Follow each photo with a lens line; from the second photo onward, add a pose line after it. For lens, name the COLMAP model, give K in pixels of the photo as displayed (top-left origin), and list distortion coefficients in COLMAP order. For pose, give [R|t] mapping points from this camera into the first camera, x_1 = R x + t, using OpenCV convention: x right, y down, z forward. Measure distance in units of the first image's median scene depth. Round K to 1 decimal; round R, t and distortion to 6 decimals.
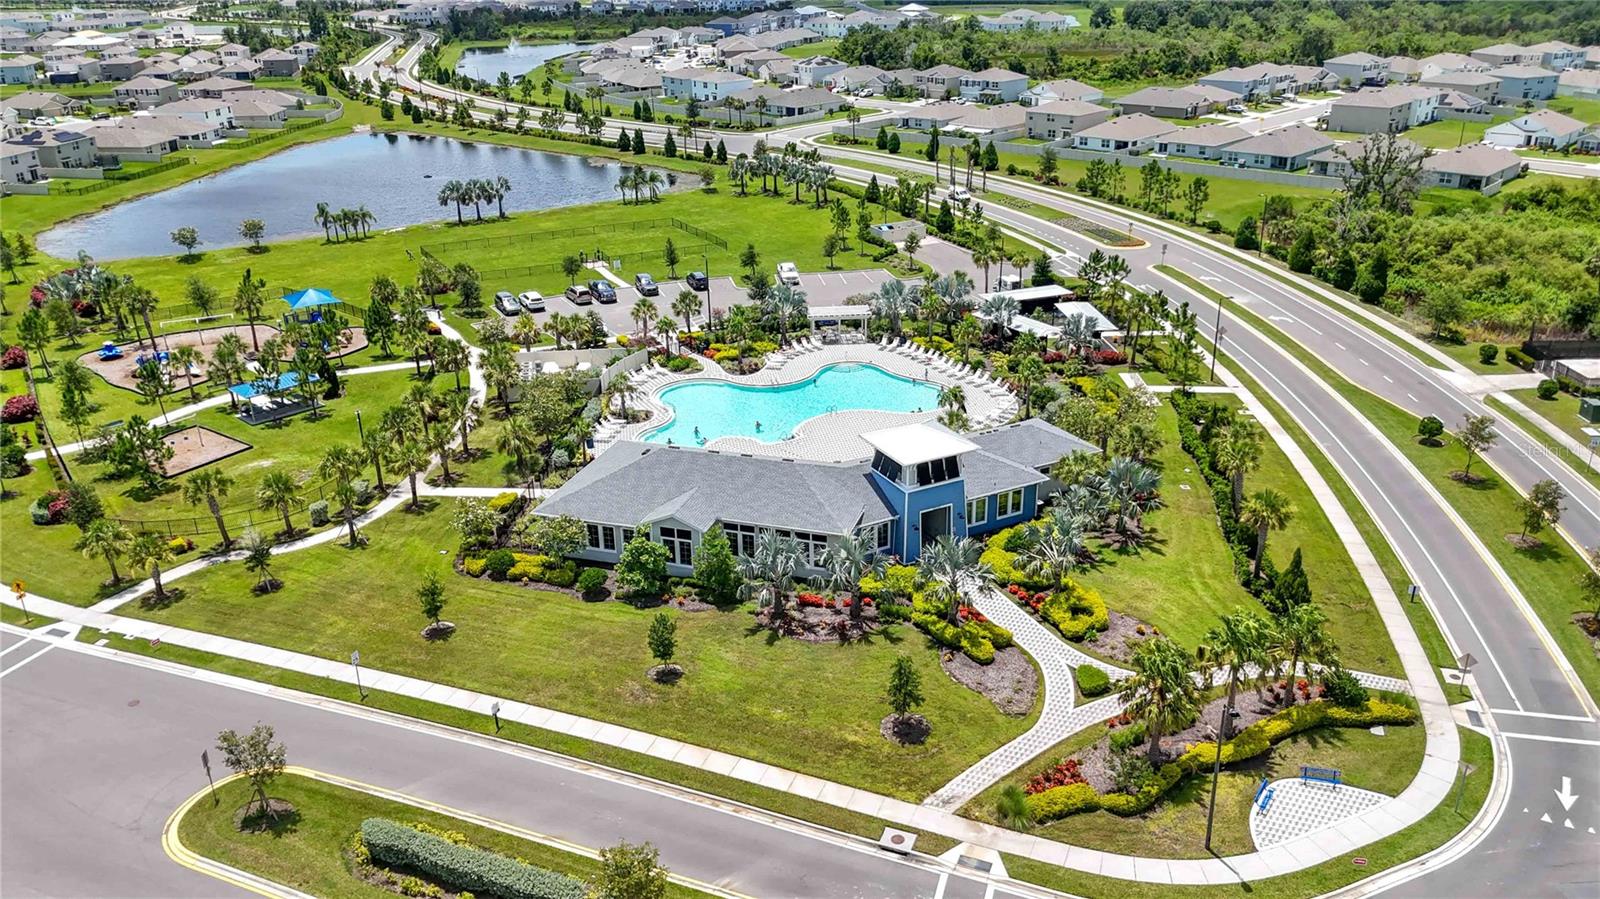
lens RADIAL K [[1191.5, 0, 797.8], [0, 1191.5, 451.2], [0, 0, 1]] dist [0.083175, -0.073004]
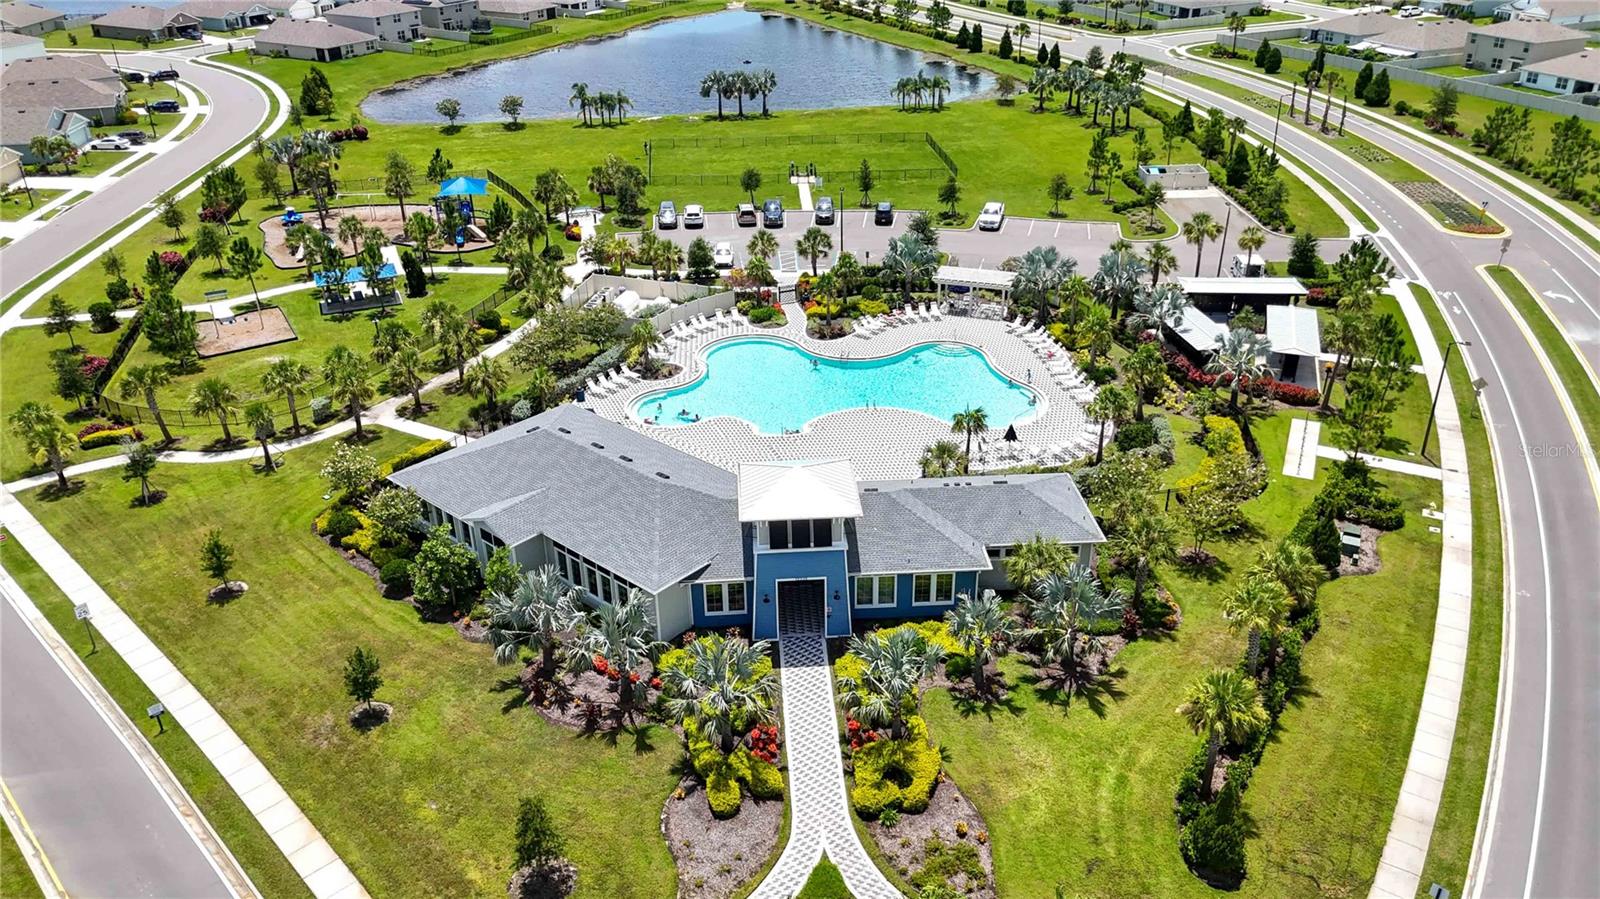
lens RADIAL K [[1190.9, 0, 800.0], [0, 1190.9, 449.5], [0, 0, 1]] dist [0.076041, -0.072719]
pose [[0.916765, 0.191774, -0.350377, 0.174745], [-0.160427, 0.980125, 0.116697, -0.058089], [0.365793, -0.050774, 0.929310, 0.142950]]
